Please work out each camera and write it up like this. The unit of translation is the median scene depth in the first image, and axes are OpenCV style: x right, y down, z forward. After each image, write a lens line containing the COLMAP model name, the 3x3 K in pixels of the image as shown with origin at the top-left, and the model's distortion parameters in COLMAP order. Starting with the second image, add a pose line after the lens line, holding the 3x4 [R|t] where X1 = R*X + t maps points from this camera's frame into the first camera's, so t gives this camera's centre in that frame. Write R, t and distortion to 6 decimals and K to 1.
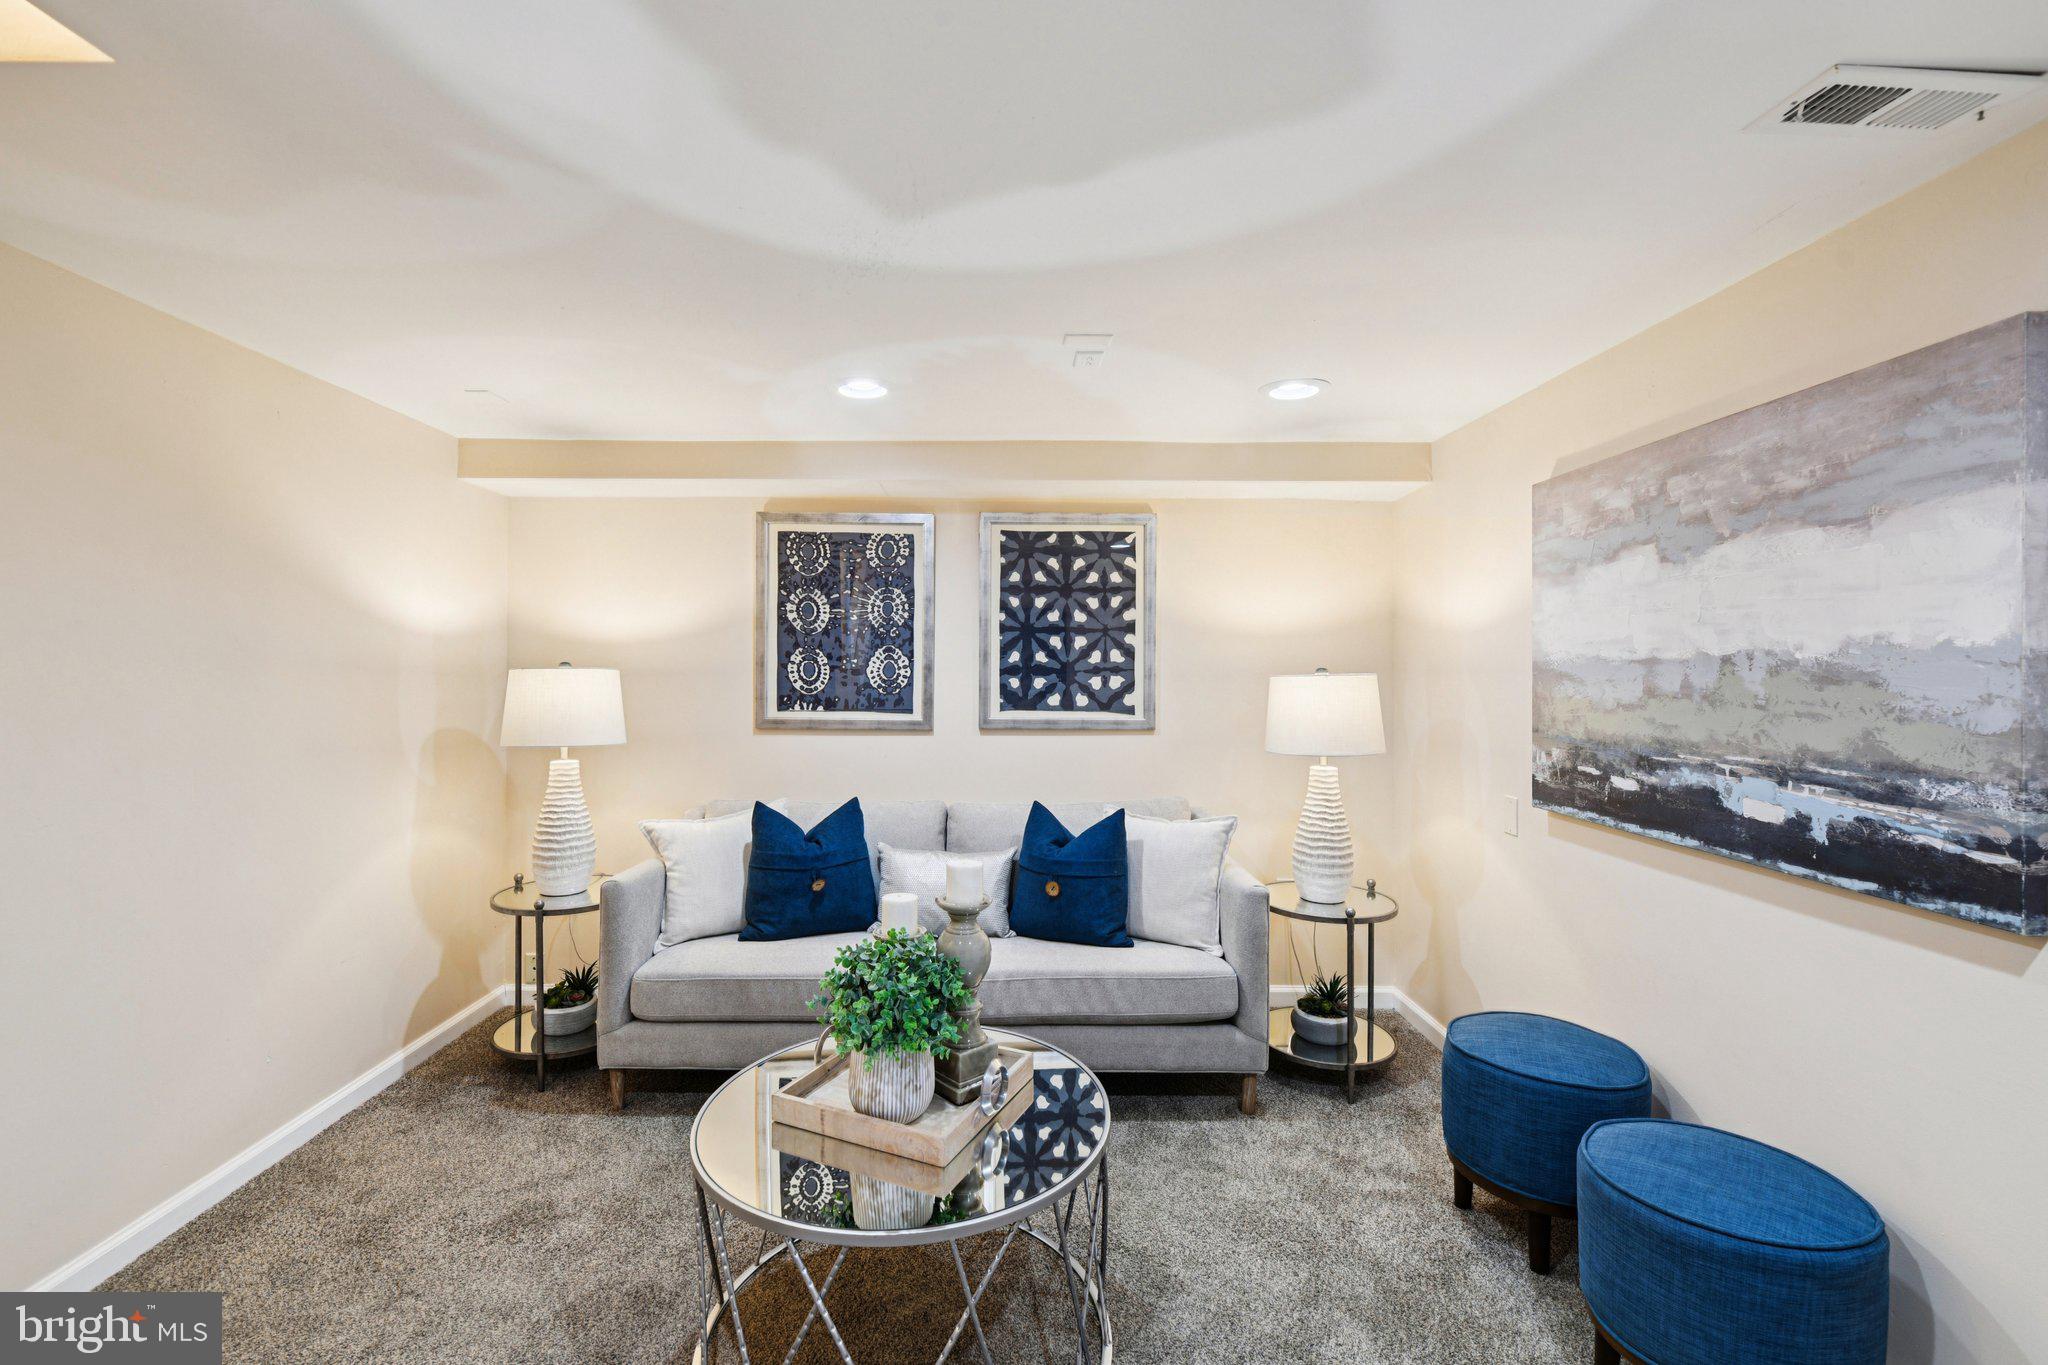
lens RADIAL K [[883.8, 0, 1005.3], [0, 883.8, 664.8], [0, 0, 1]] dist [0.002939, -0.004210]
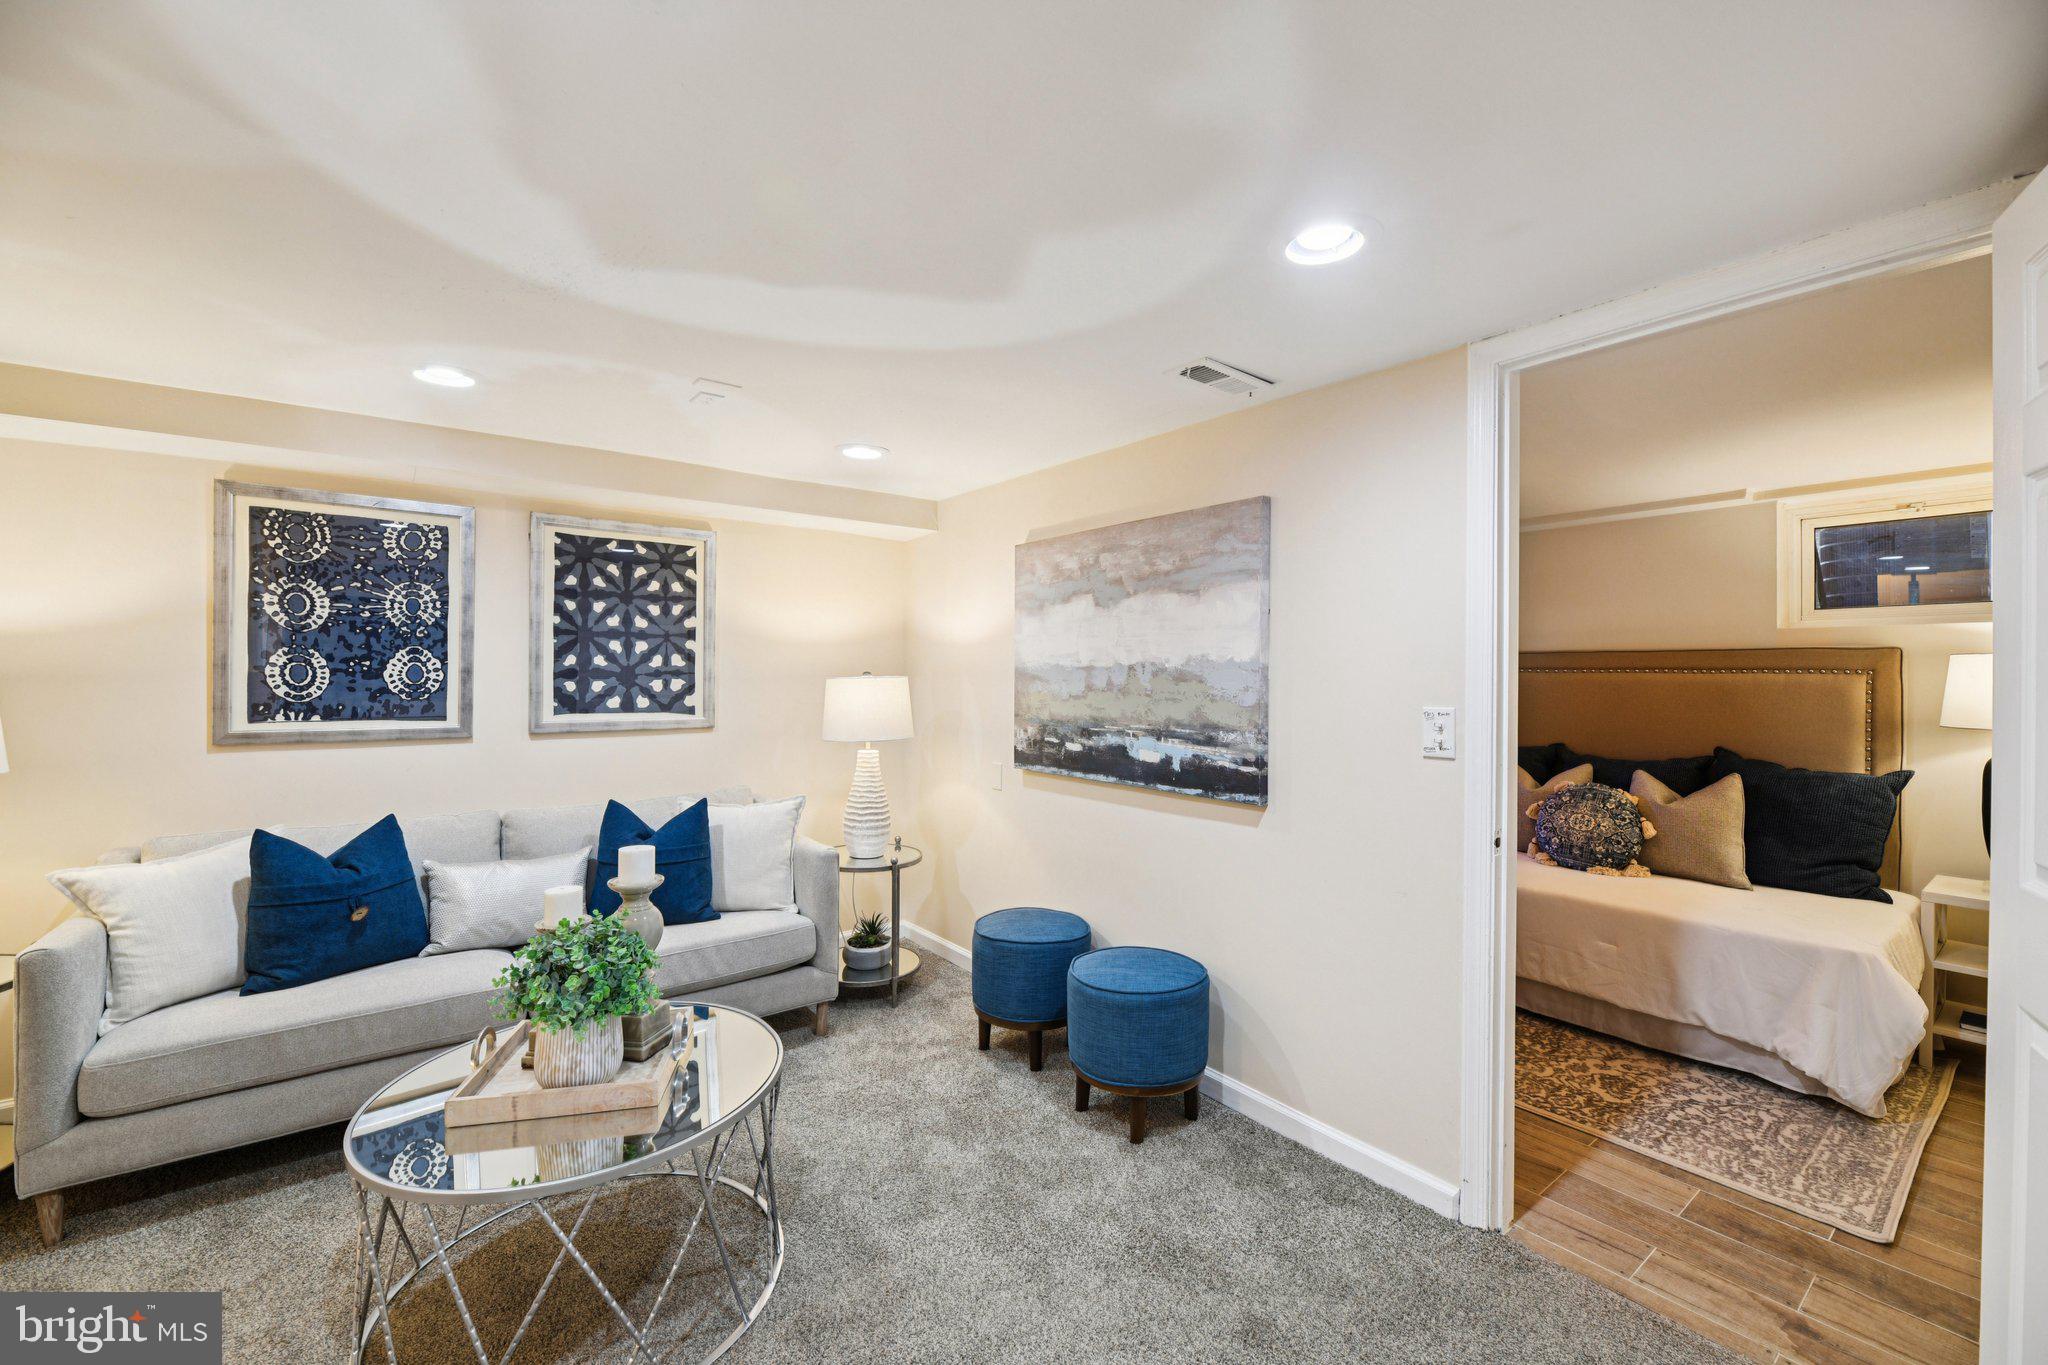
lens RADIAL K [[835.6, 0, 1034.4], [0, 835.6, 674.3], [0, 0, 1]] dist [0.001629, -0.003639]
pose [[0.788880, -0.000791, 0.614546, -0.191450], [-0.004040, 0.999971, 0.006473, -0.001611], [-0.614534, -0.007589, 0.788854, -0.085677]]
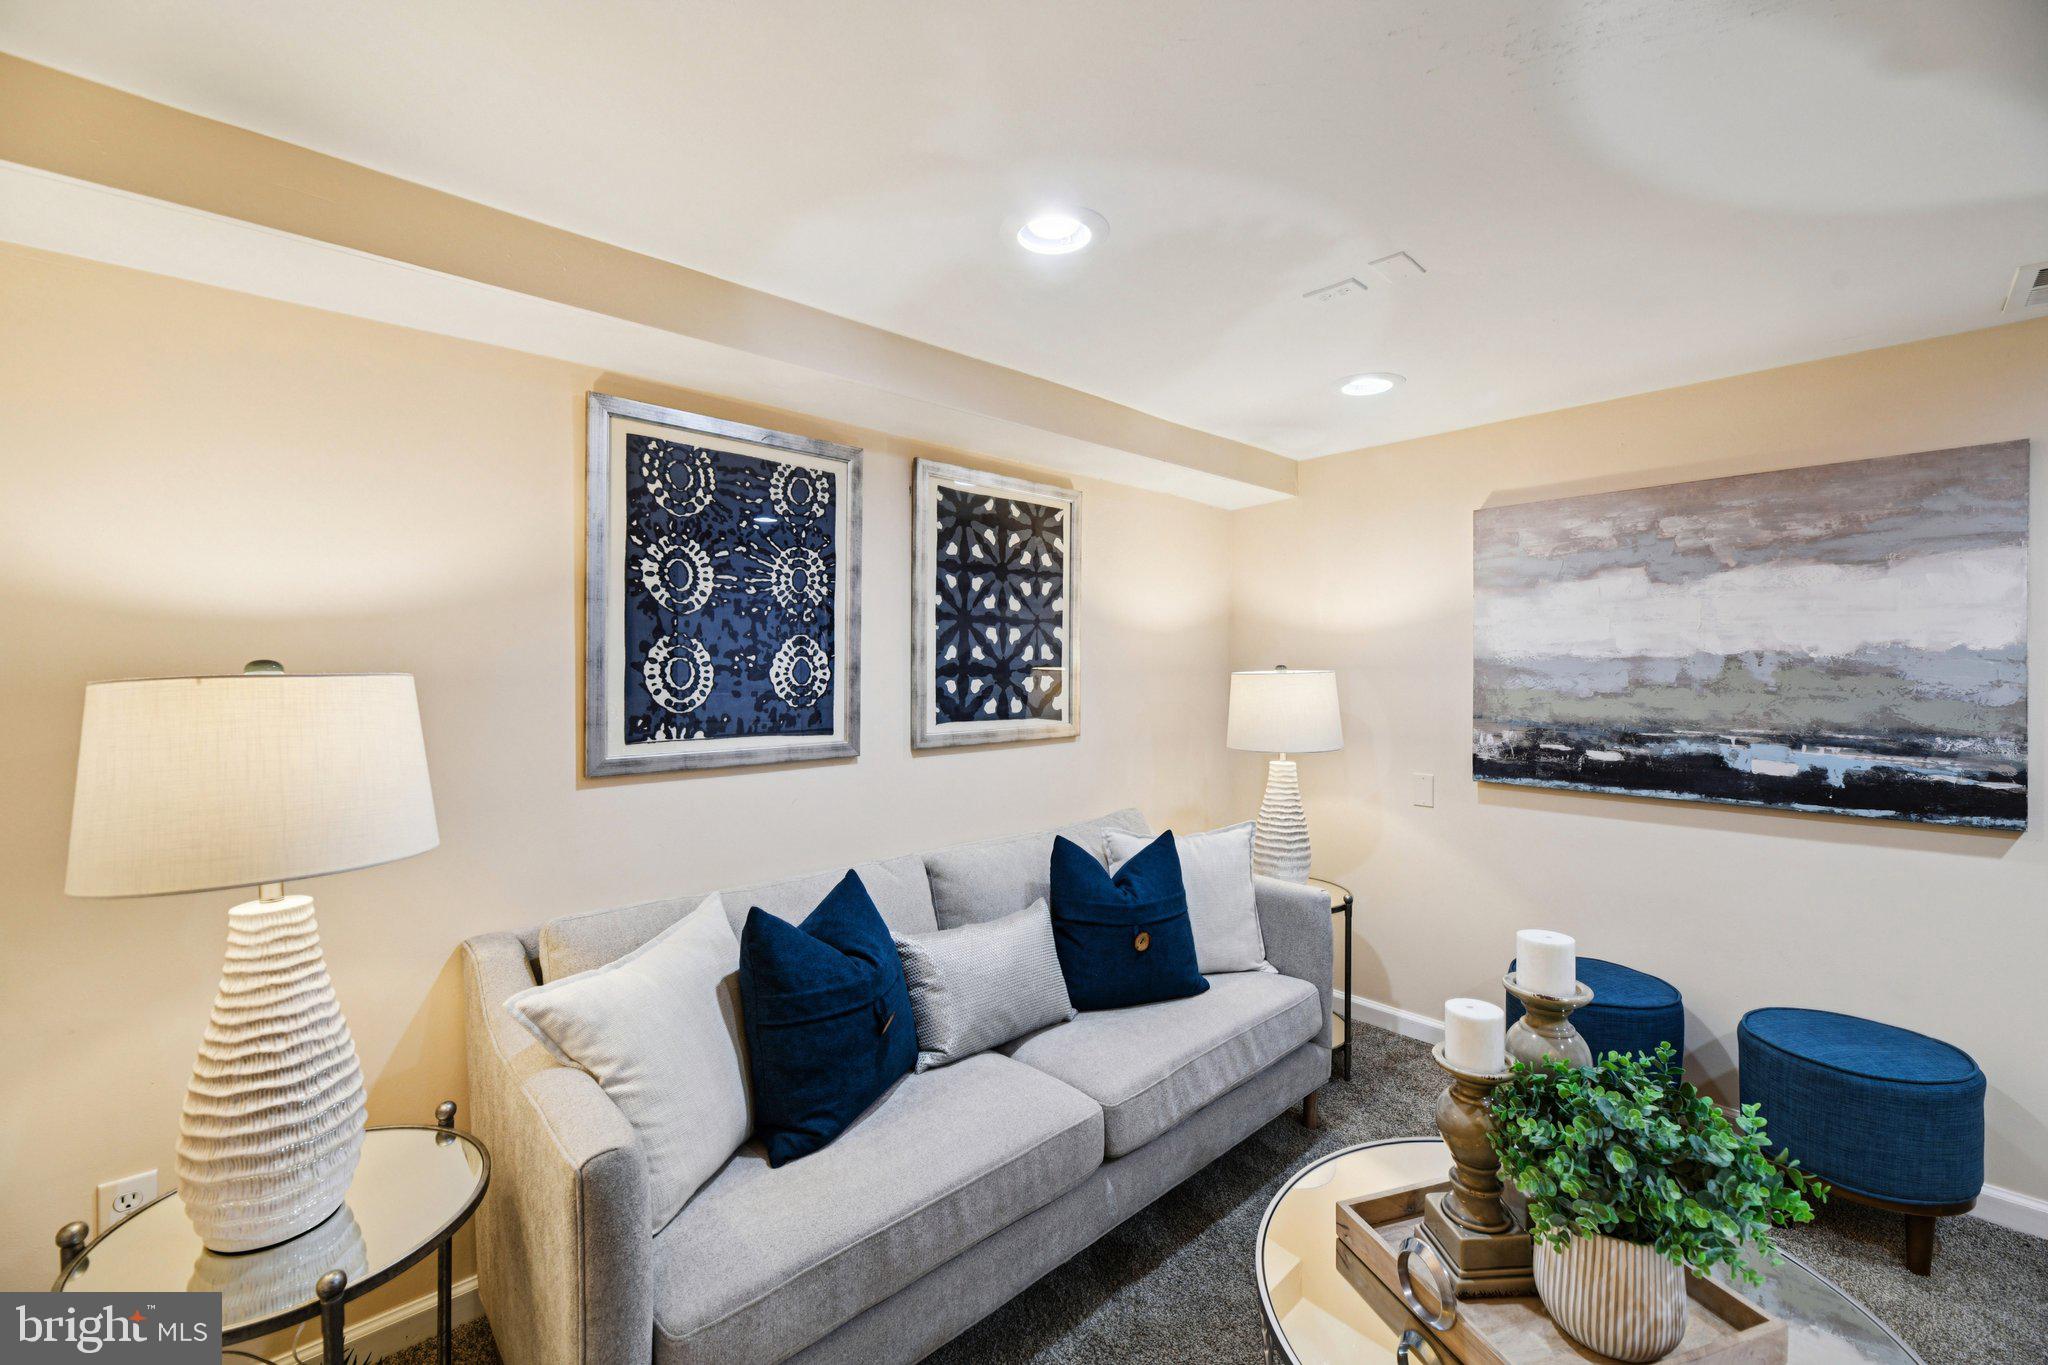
lens RADIAL K [[839.1, 0, 1033.9], [0, 839.1, 668.0], [0, 0, 1]] dist [0.000216, -0.003537]
pose [[0.732124, -0.007296, 0.681132, -0.531779], [0.001923, 0.999961, 0.008644, -0.002242], [-0.681168, -0.005018, 0.732110, 0.506685]]
